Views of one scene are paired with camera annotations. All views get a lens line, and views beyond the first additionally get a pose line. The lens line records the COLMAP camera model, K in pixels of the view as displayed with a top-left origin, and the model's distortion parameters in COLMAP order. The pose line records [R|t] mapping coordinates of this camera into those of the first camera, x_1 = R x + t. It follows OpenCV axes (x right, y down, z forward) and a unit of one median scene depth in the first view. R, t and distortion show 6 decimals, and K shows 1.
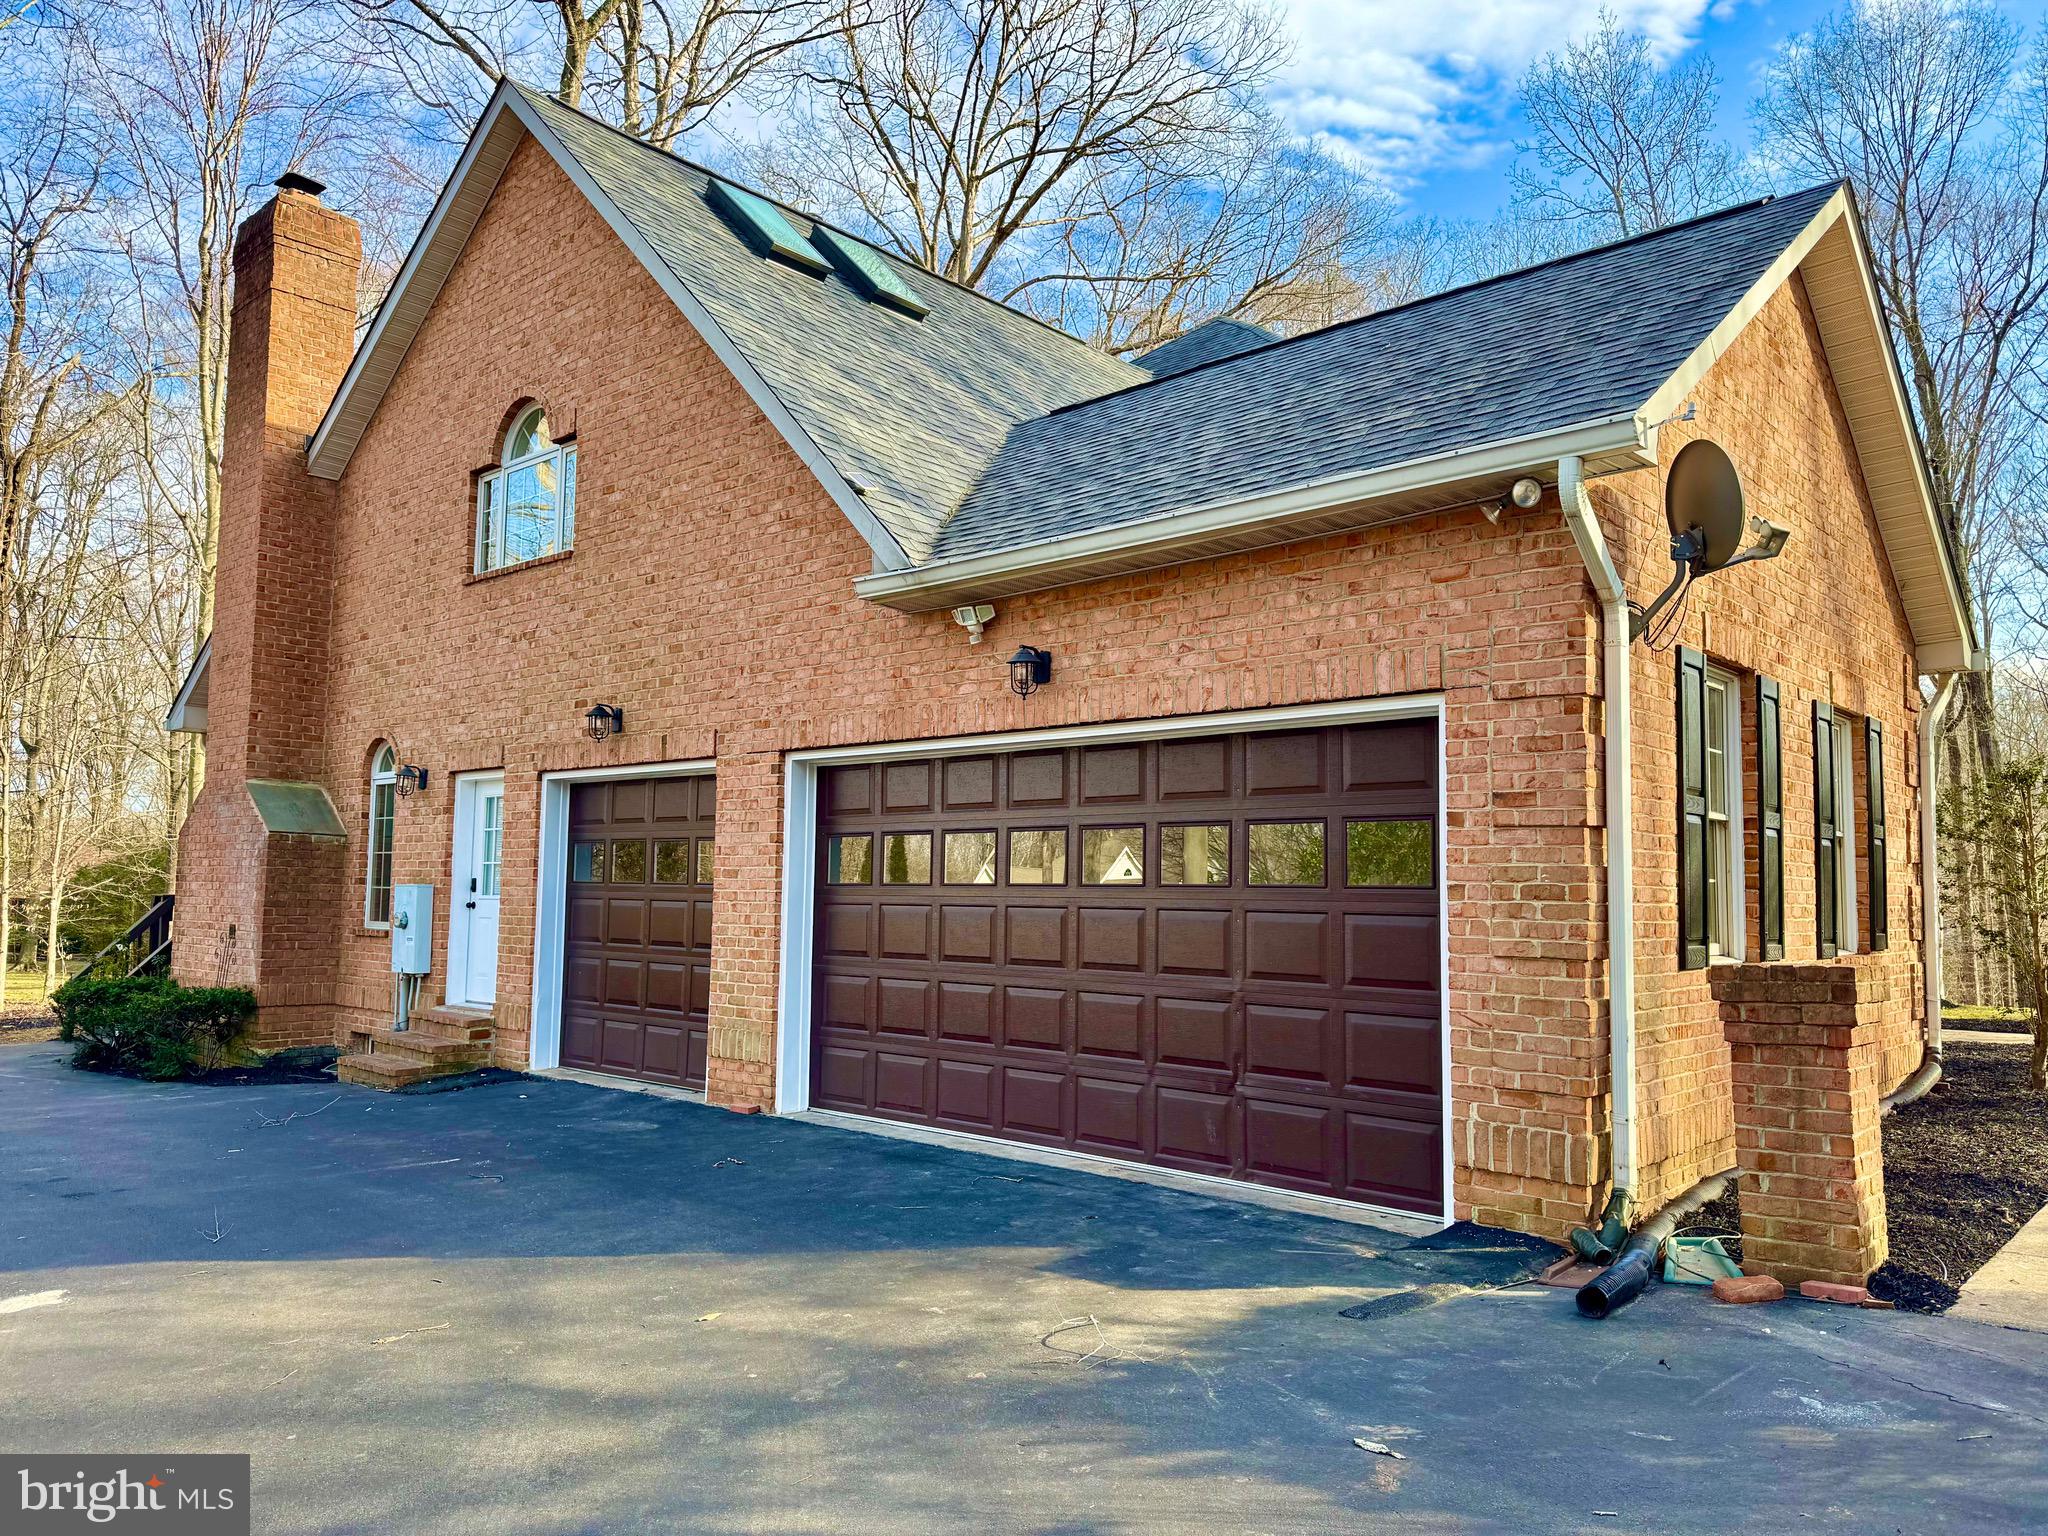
lens RADIAL K [[1439.9, 0, 1019.5], [0, 1439.9, 770.5], [0, 0, 1]] dist [0.067802, -0.073146]
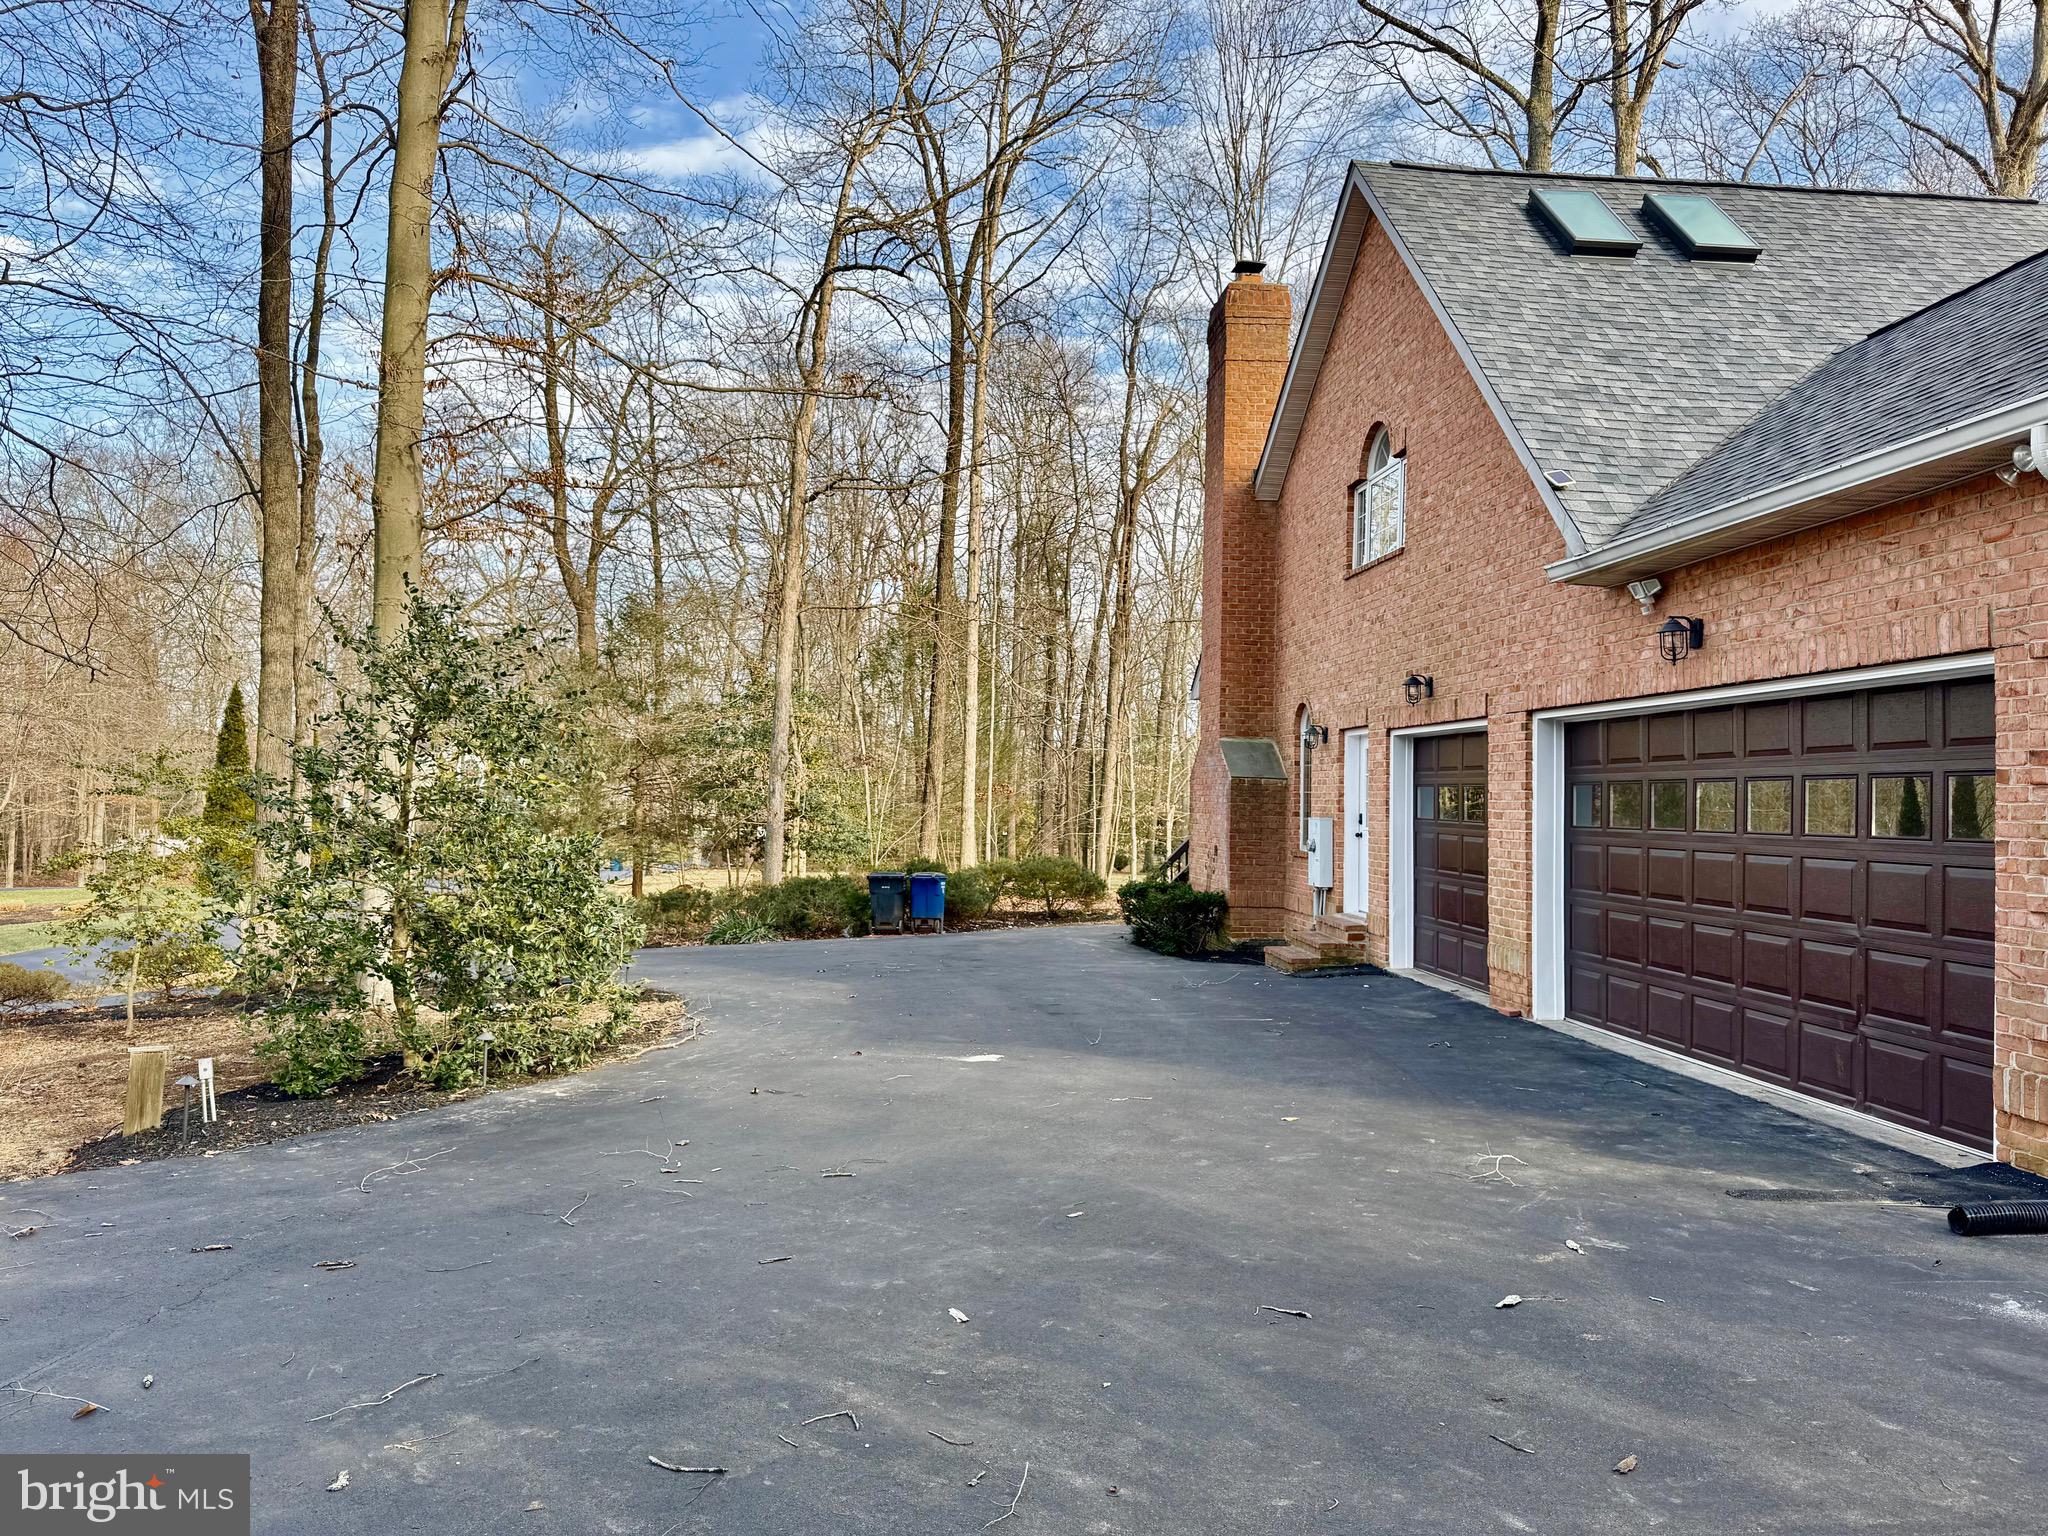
lens RADIAL K [[1439.9, 0, 1024.7], [0, 1439.9, 776.4], [0, 0, 1]] dist [0.067802, -0.073146]
pose [[0.740694, -0.010239, -0.671764, 0.323186], [0.048921, 0.998052, 0.038728, -0.026623], [0.670059, -0.061549, 0.739752, -0.146271]]
